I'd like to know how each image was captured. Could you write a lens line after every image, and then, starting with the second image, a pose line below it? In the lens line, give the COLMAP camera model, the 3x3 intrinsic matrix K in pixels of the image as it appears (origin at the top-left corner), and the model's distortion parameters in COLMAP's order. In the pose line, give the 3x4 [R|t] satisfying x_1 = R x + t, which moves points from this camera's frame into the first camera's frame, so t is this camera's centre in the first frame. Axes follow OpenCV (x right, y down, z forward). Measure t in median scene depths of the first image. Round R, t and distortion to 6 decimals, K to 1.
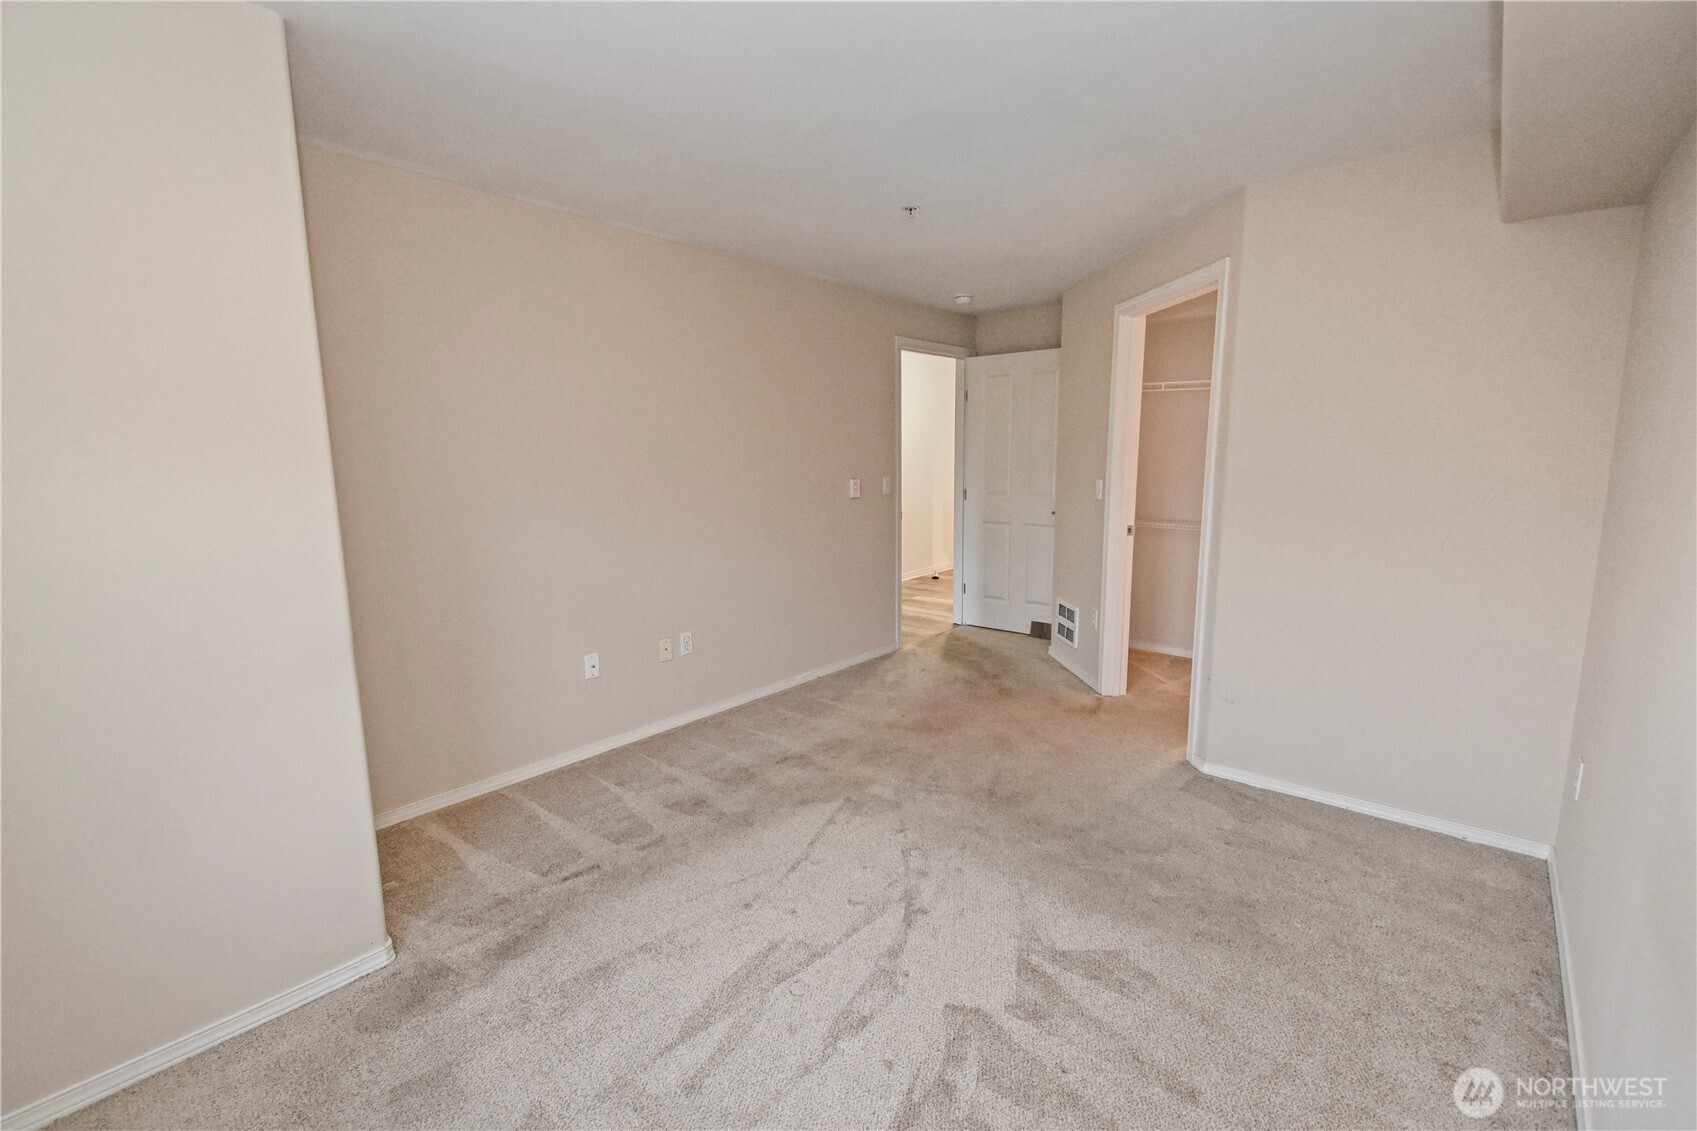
lens RADIAL K [[739.6, 0, 843.9], [0, 739.6, 567.2], [0, 0, 1]] dist [0.024393, -0.019754]
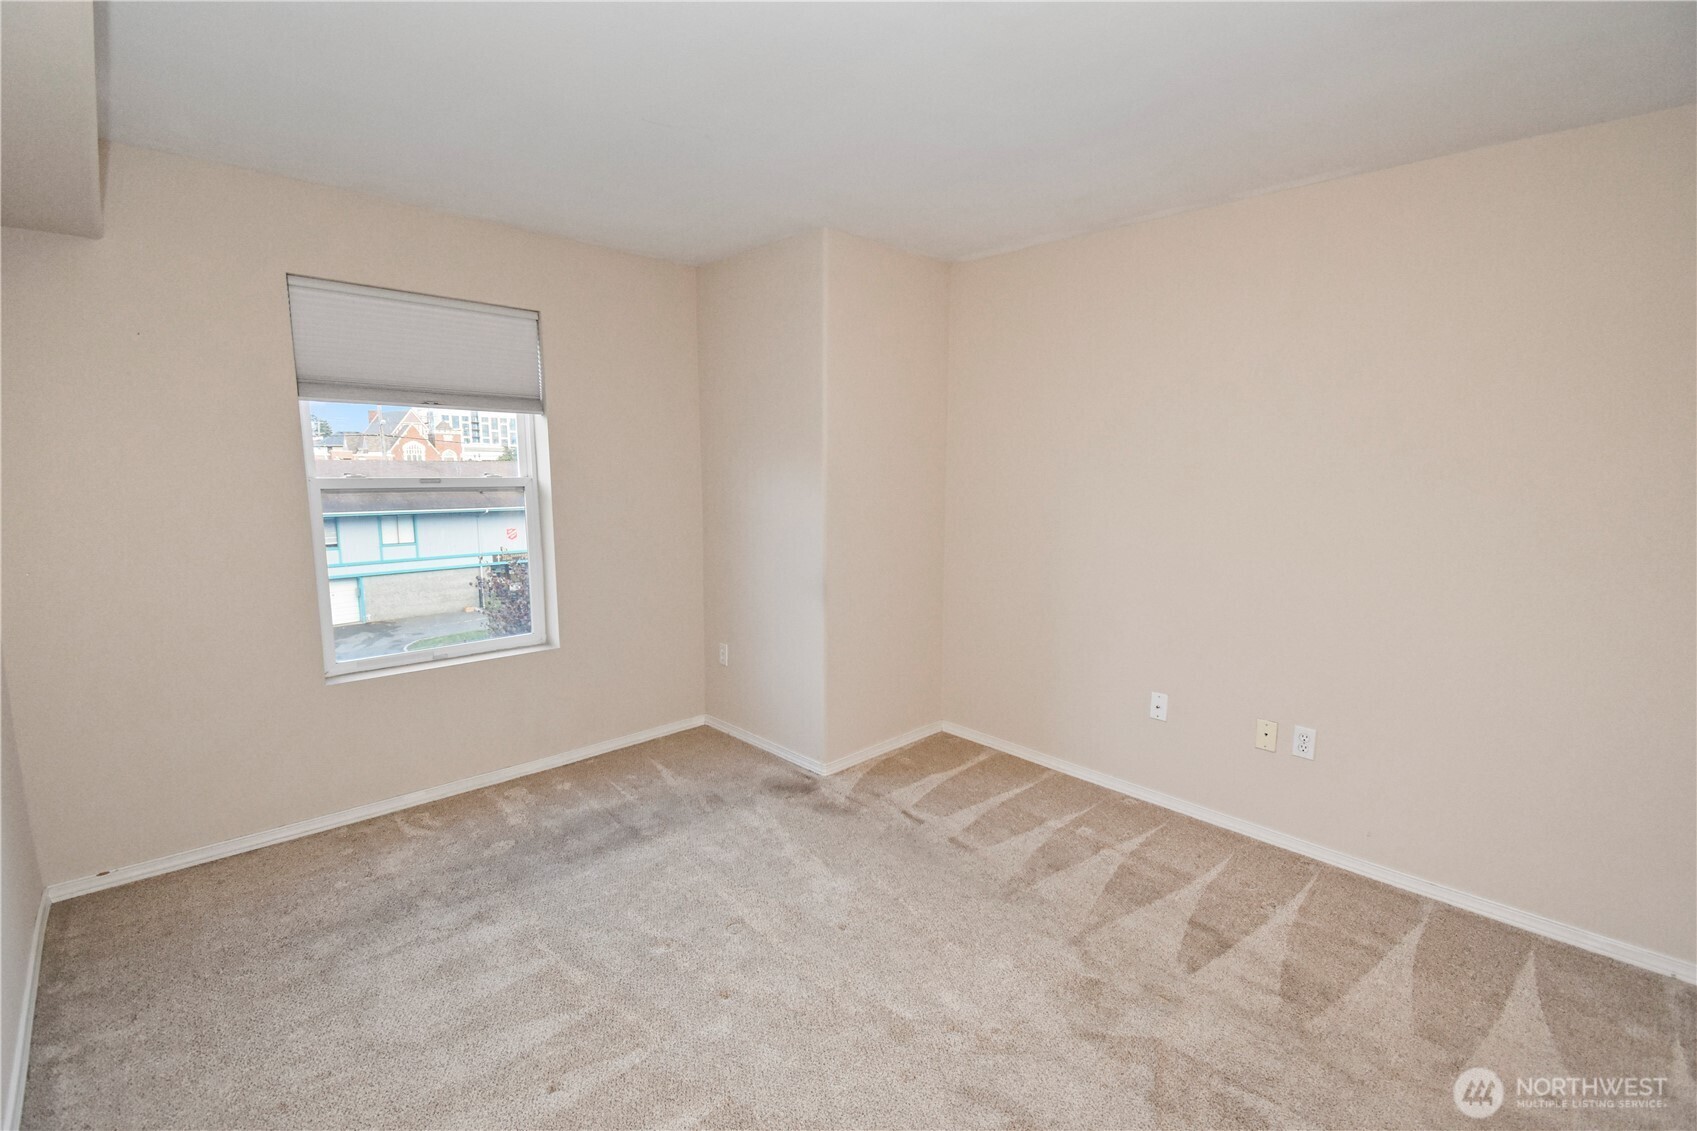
lens RADIAL K [[739.6, 0, 856.1], [0, 739.6, 560.5], [0, 0, 1]] dist [0.024393, -0.019754]
pose [[-0.103037, 0.132288, -0.985841, 0.629790], [-0.156835, 0.976558, 0.147434, -0.129485], [0.982235, 0.169806, -0.079874, 0.738885]]
